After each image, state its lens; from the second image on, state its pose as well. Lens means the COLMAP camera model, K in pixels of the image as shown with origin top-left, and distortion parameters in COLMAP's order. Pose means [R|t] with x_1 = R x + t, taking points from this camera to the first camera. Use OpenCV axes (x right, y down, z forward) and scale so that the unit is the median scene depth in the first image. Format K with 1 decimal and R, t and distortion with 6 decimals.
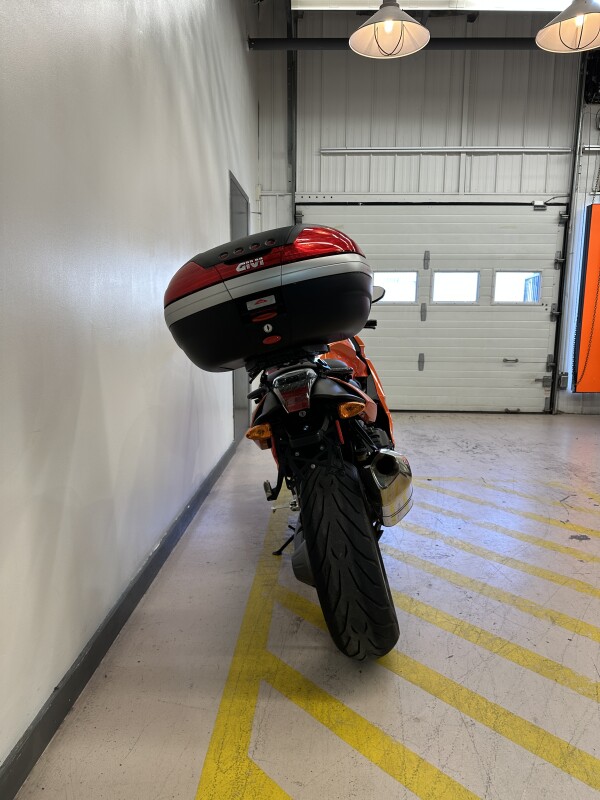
lens RADIAL K [[564.8, 0, 298.4], [0, 564.8, 397.9], [0, 0, 1]] dist [0.033369, -0.055740]
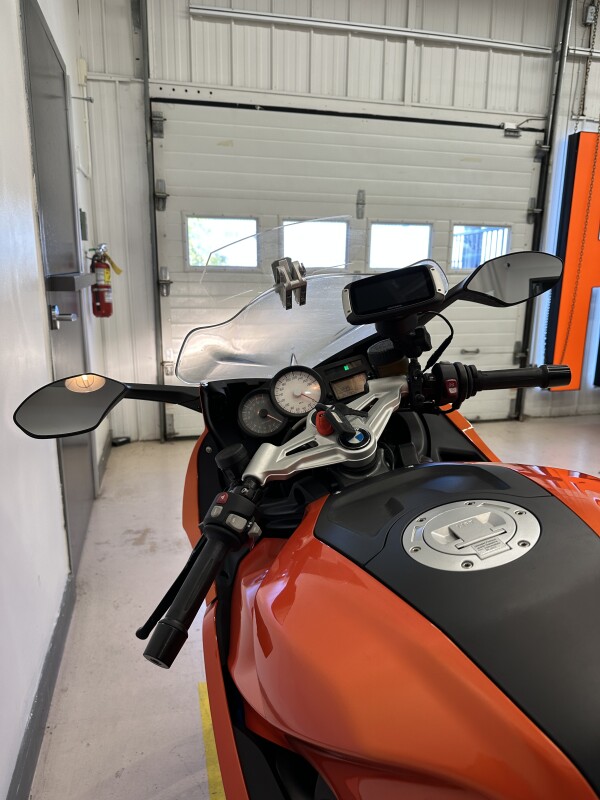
lens RADIAL K [[564.8, 0, 298.4], [0, 564.8, 397.9], [0, 0, 1]] dist [0.033369, -0.055740]
pose [[0.958130, -0.062702, 0.279385, -0.042304], [0.040933, 0.995701, 0.083090, -0.078116], [-0.283394, -0.068175, 0.956577, 0.379157]]
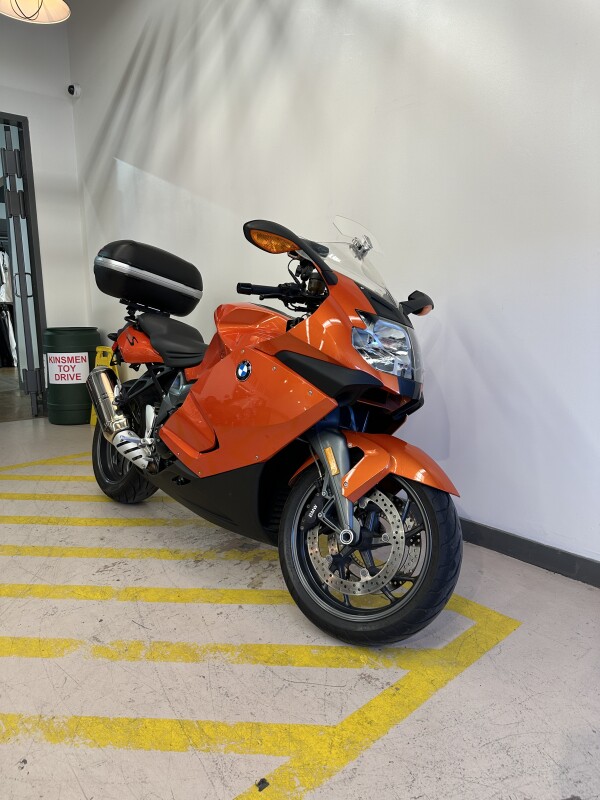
lens RADIAL K [[564.8, 0, 298.4], [0, 564.8, 397.9], [0, 0, 1]] dist [0.033369, -0.055740]
pose [[-0.716834, 0.108256, -0.688788, 0.265755], [-0.112107, 0.957125, 0.267102, -0.095901], [0.688172, 0.268686, -0.673964, 0.752765]]
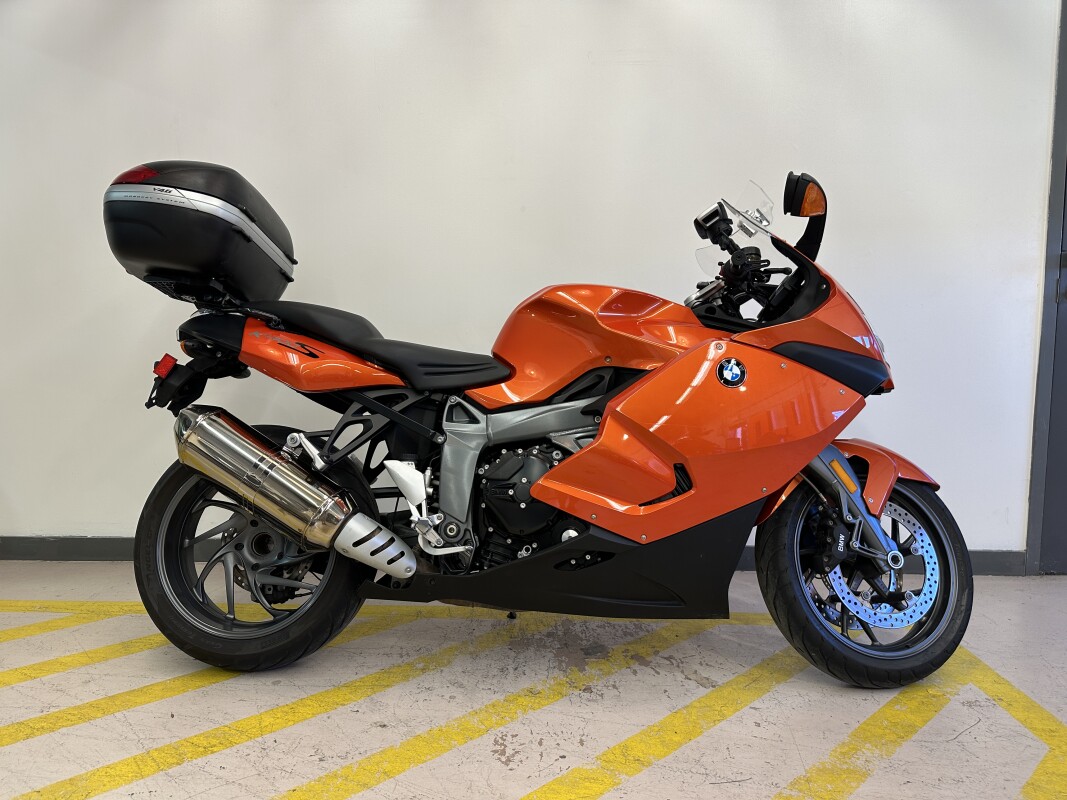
lens RADIAL K [[753.5, 0, 533.5], [0, 753.5, 400.0], [0, 0, 1]] dist [0.043611, -0.079914]
pose [[0.012420, 0.076641, -0.996981, 0.371373], [-0.162667, 0.983931, 0.073611, -0.020783], [0.986603, 0.161262, 0.024688, 0.428645]]
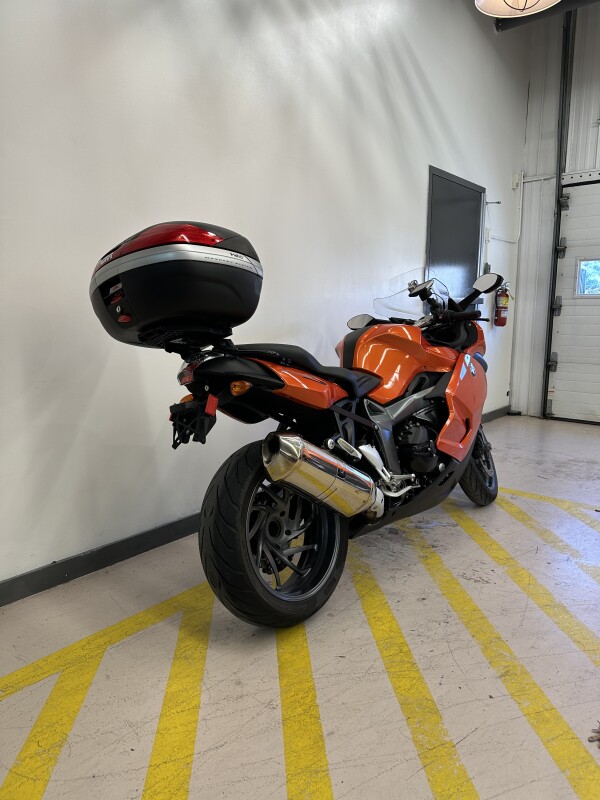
lens RADIAL K [[564.8, 0, 298.4], [0, 564.8, 397.9], [0, 0, 1]] dist [0.033369, -0.055740]
pose [[0.790492, 0.085404, -0.606489, 0.238810], [-0.088659, 0.995757, 0.024662, 0.001564], [0.606021, 0.034276, 0.794710, 0.057384]]
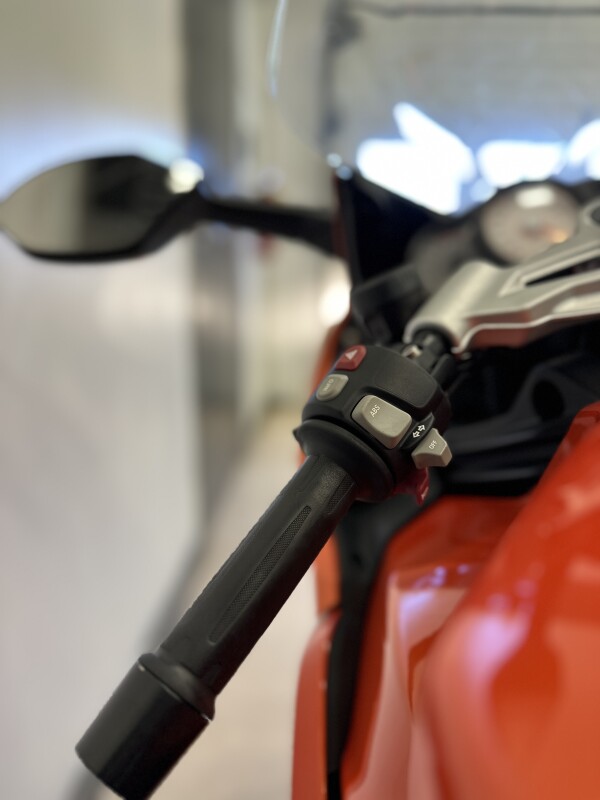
lens RADIAL K [[564.8, 0, 298.4], [0, 564.8, 397.9], [0, 0, 1]] dist [0.033369, -0.055740]
pose [[0.999619, 0.004896, -0.027159, -0.027268], [-0.002265, 0.995374, 0.096051, -0.045849], [0.027504, -0.095953, 0.995006, 0.458140]]
